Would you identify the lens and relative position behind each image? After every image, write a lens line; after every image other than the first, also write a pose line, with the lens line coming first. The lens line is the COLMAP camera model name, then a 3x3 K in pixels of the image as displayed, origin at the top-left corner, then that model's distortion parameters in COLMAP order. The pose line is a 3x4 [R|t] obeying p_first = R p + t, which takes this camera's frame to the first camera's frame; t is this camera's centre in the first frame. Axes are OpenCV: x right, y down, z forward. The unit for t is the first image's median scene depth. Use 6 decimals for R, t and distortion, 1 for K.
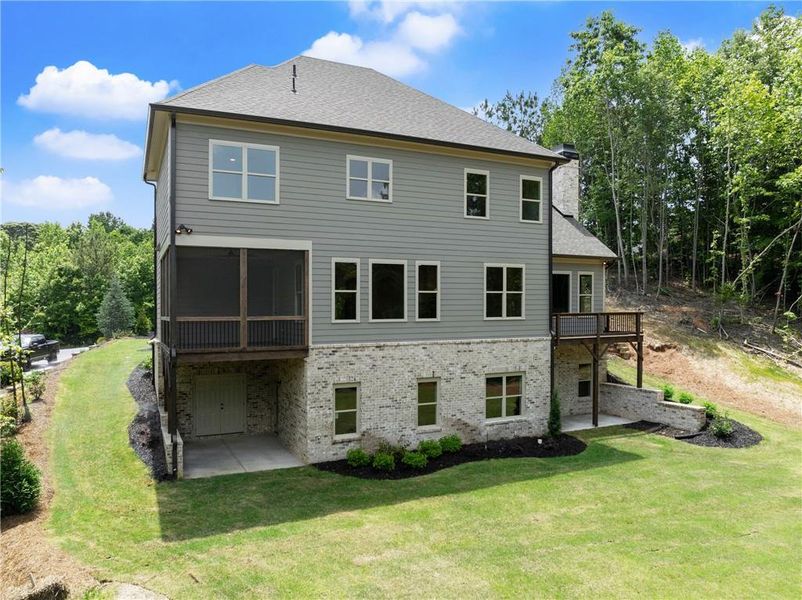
lens RADIAL K [[594.8, 0, 427.1], [0, 594.8, 302.9], [0, 0, 1]] dist [-0.038433, -0.007296]
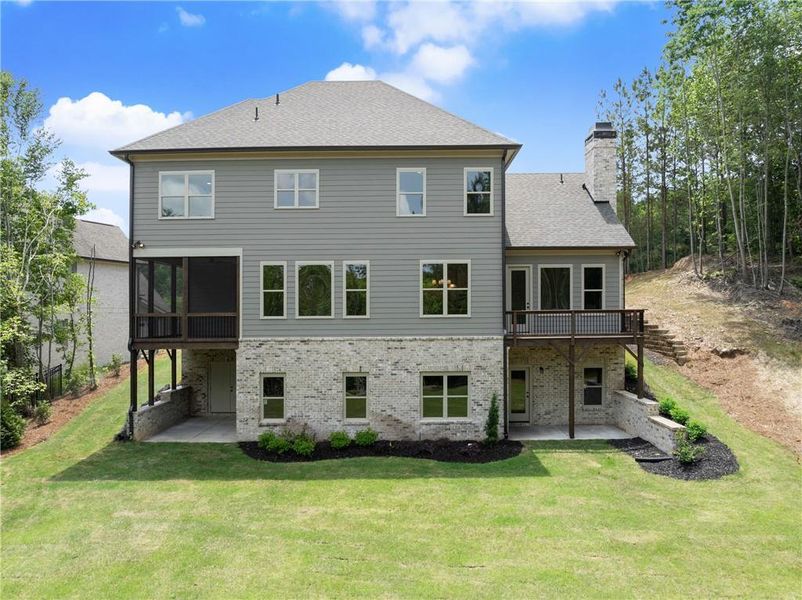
lens RADIAL K [[594.8, 0, 416.3], [0, 594.8, 286.2], [0, 0, 1]] dist [-0.038433, -0.007296]
pose [[0.890399, -0.017330, -0.454852, 0.589666], [0.006919, 0.999675, -0.024544, 0.000835], [0.455129, 0.018706, 0.890229, 0.119086]]
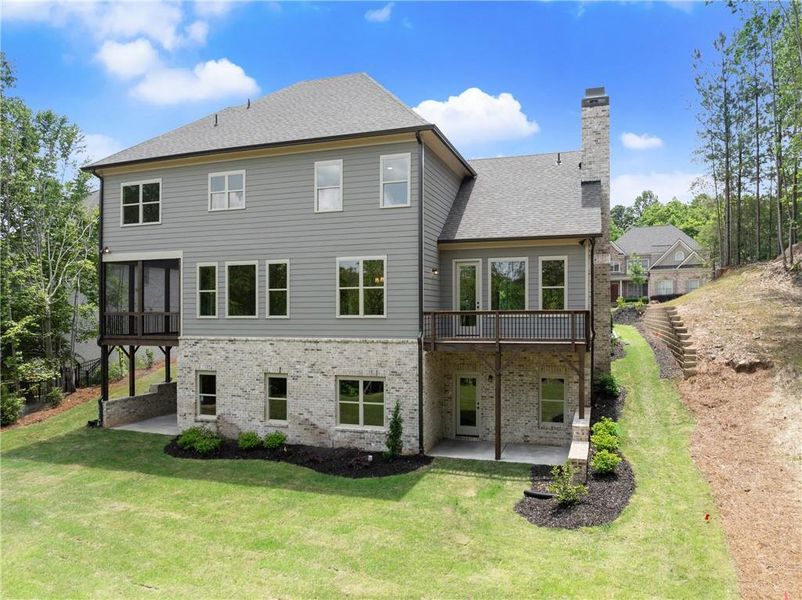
lens RADIAL K [[594.8, 0, 408.4], [0, 594.8, 288.2], [0, 0, 1]] dist [-0.038433, -0.007296]
pose [[0.688533, -0.021809, -0.724877, 0.931453], [0.010651, 0.999744, -0.019962, 0.001567], [0.725127, 0.006024, 0.688589, 0.469623]]
